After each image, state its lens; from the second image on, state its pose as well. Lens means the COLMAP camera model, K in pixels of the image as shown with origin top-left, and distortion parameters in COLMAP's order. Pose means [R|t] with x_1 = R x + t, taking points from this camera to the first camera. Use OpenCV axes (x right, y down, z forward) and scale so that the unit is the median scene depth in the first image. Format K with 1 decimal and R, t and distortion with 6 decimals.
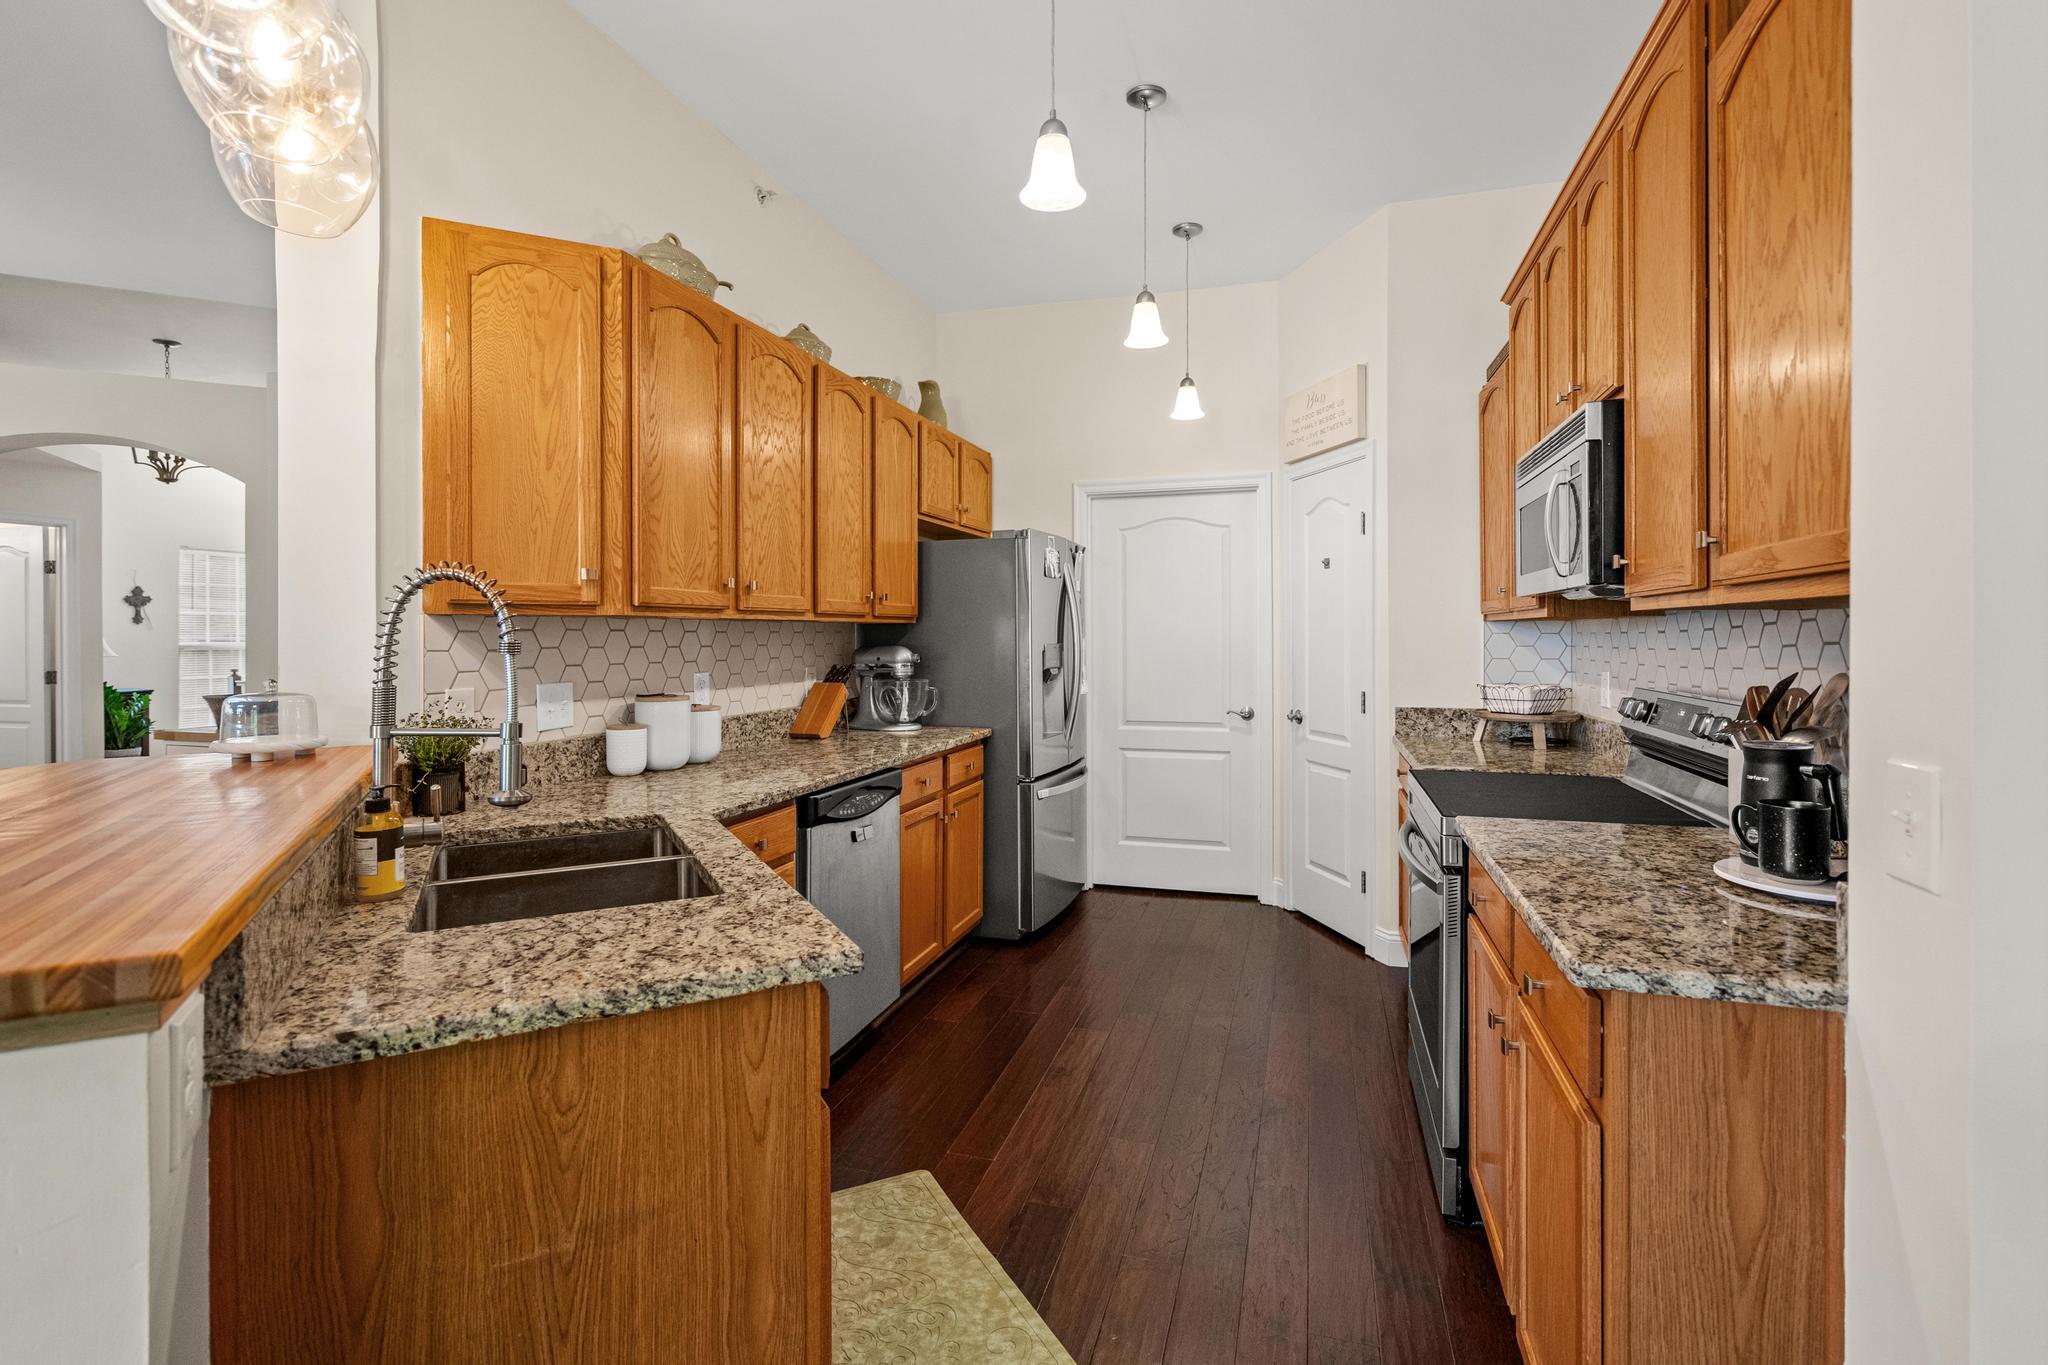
lens RADIAL K [[939.4, 0, 1031.5], [0, 939.4, 670.8], [0, 0, 1]] dist [0.003119, -0.000147]
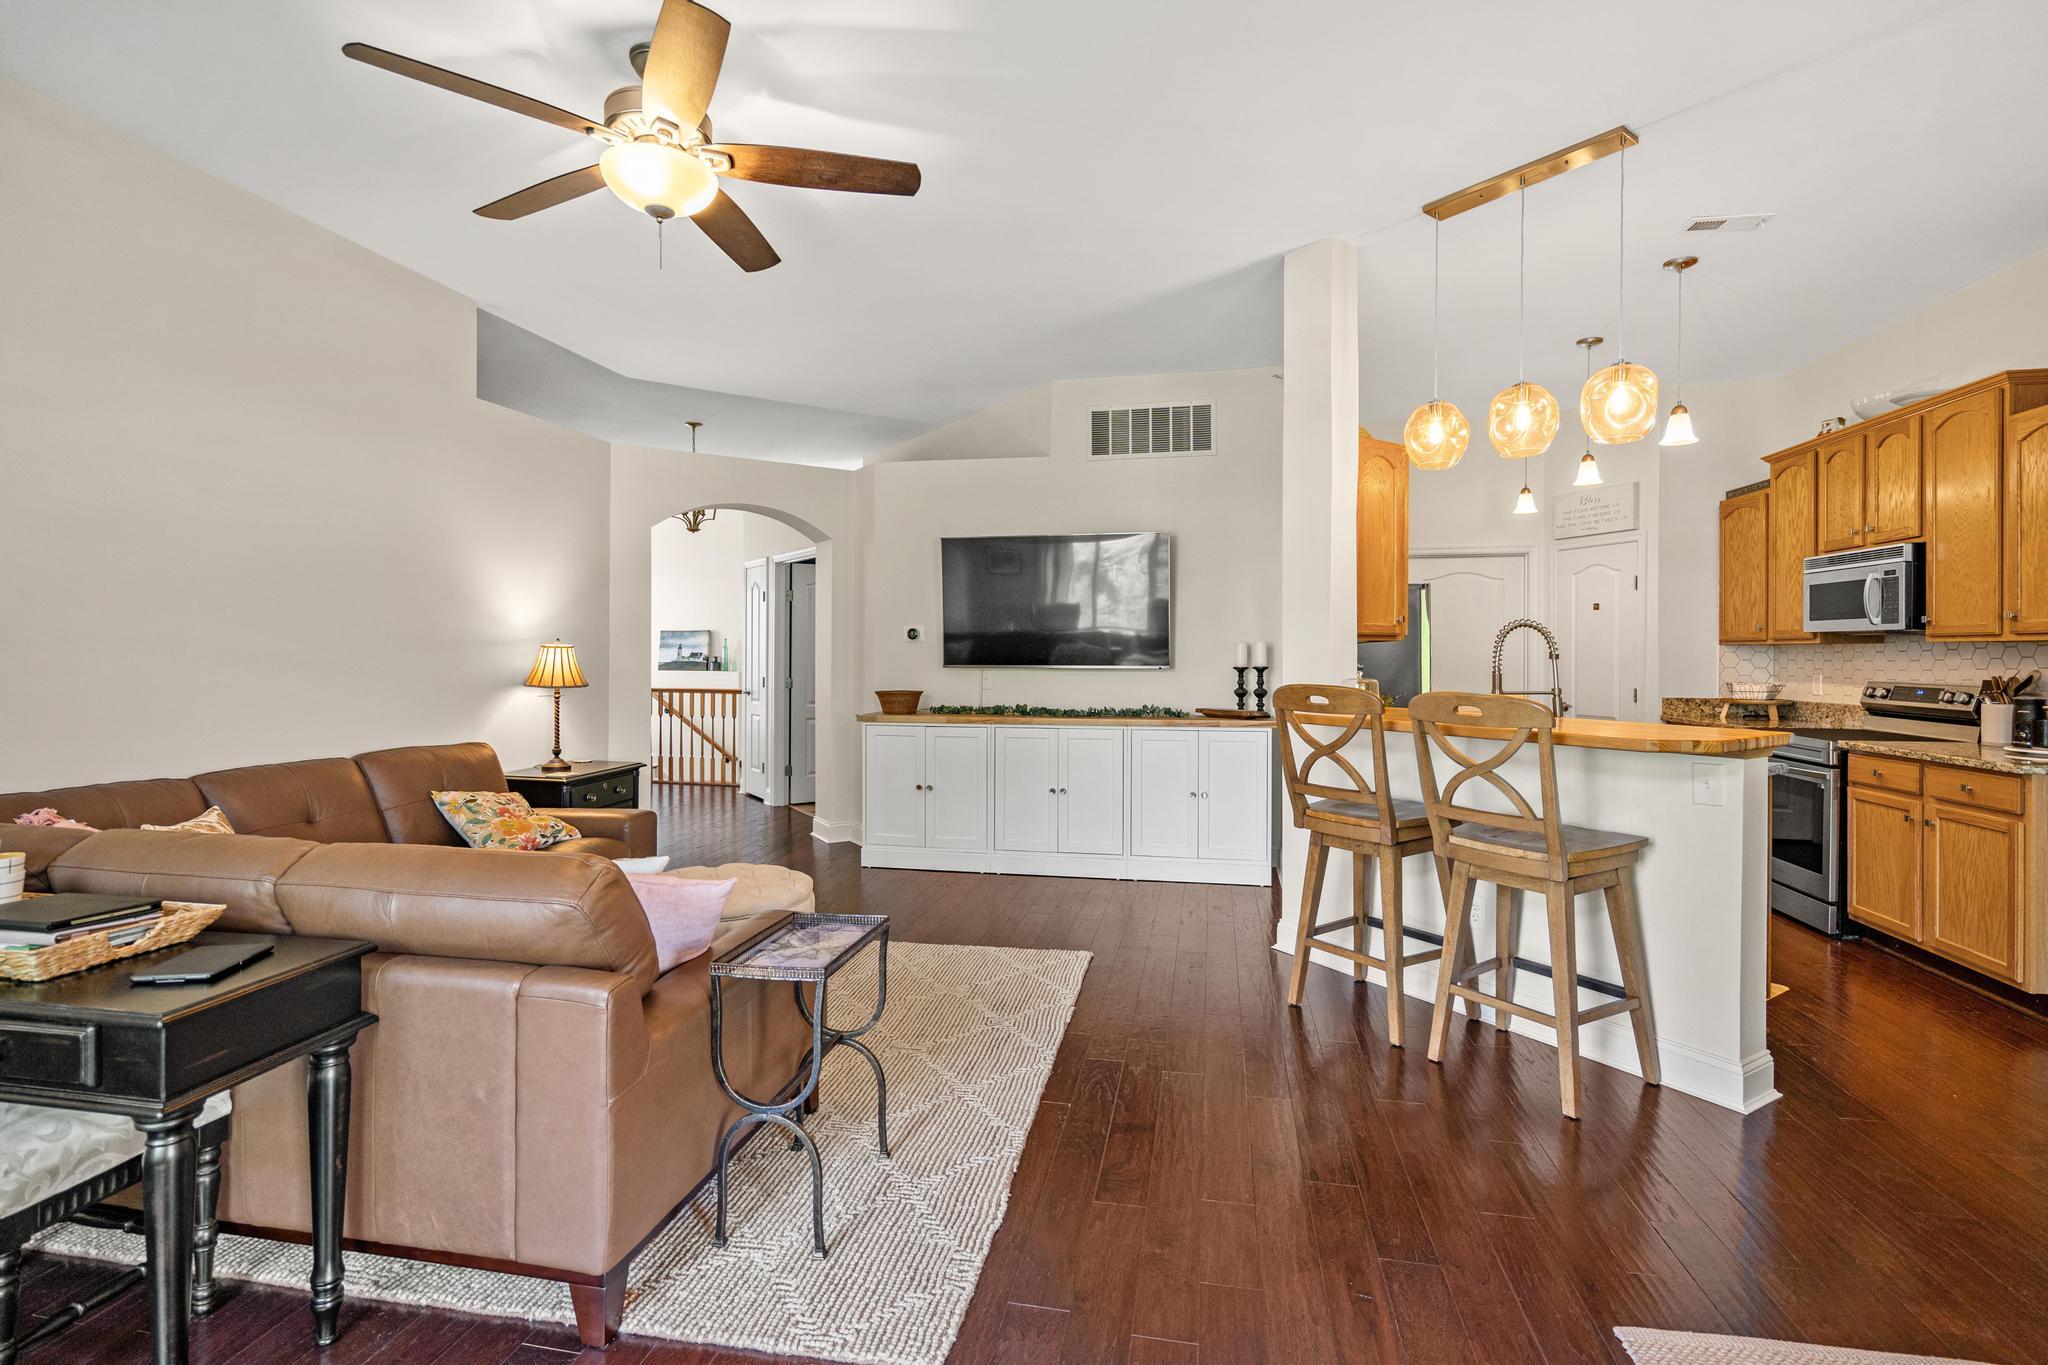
lens RADIAL K [[939.4, 0, 1015.6], [0, 939.4, 687.4], [0, 0, 1]] dist [0.003119, -0.000147]
pose [[0.994430, -0.000537, 0.105400, -0.908445], [0.000508, 1.000000, 0.000299, 0.020127], [-0.105400, -0.000244, 0.994430, -0.498507]]
